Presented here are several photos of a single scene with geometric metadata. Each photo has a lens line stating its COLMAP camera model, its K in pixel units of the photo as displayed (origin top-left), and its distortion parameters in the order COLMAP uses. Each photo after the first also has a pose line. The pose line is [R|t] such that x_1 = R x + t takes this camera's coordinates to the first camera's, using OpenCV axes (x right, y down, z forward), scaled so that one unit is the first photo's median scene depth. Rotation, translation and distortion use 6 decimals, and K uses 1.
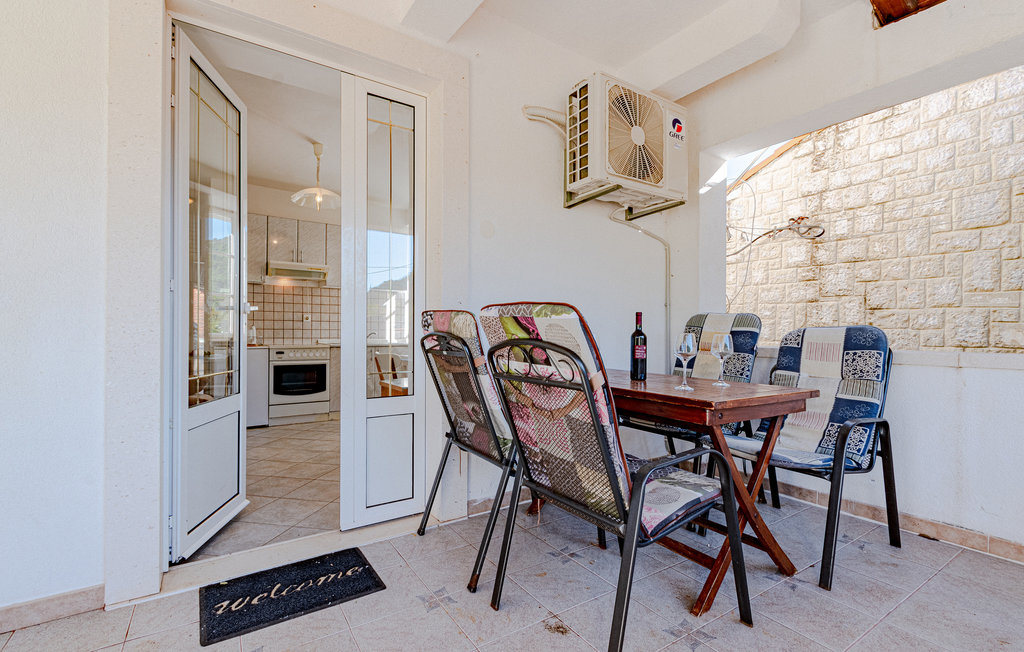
lens RADIAL K [[455.5, 0, 510.7], [0, 455.5, 334.1], [0, 0, 1]] dist [0.009329, -0.003354]
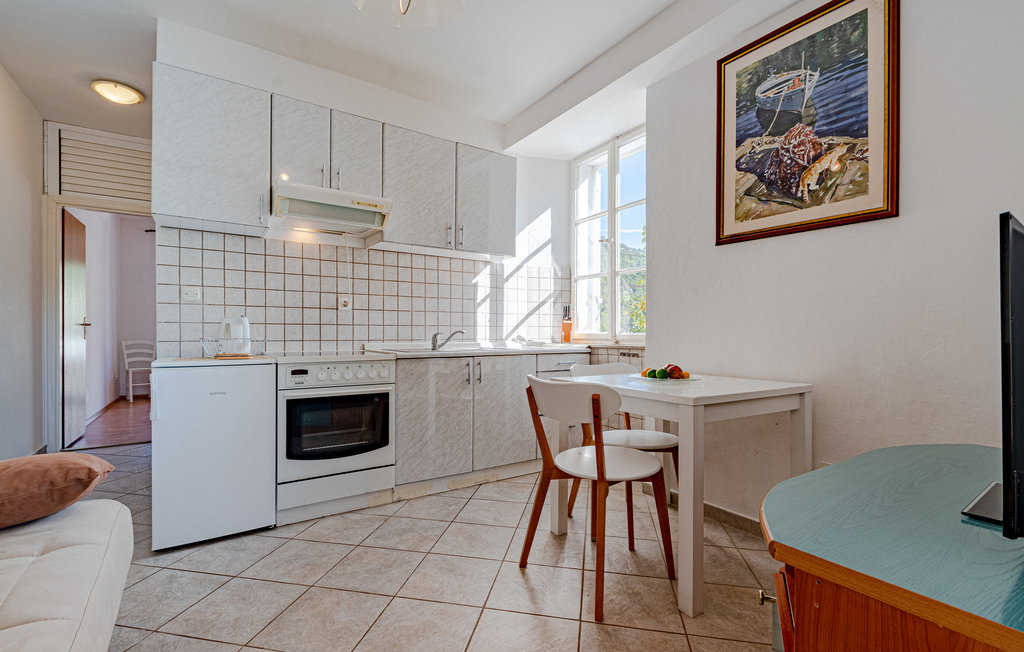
lens RADIAL K [[455.5, 0, 512.7], [0, 455.5, 329.6], [0, 0, 1]] dist [0.009329, -0.003354]
pose [[0.999983, -0.004697, 0.003596, -0.270425], [0.004729, 0.999949, -0.008915, 0.001528], [-0.003554, 0.008932, 0.999954, 0.496691]]
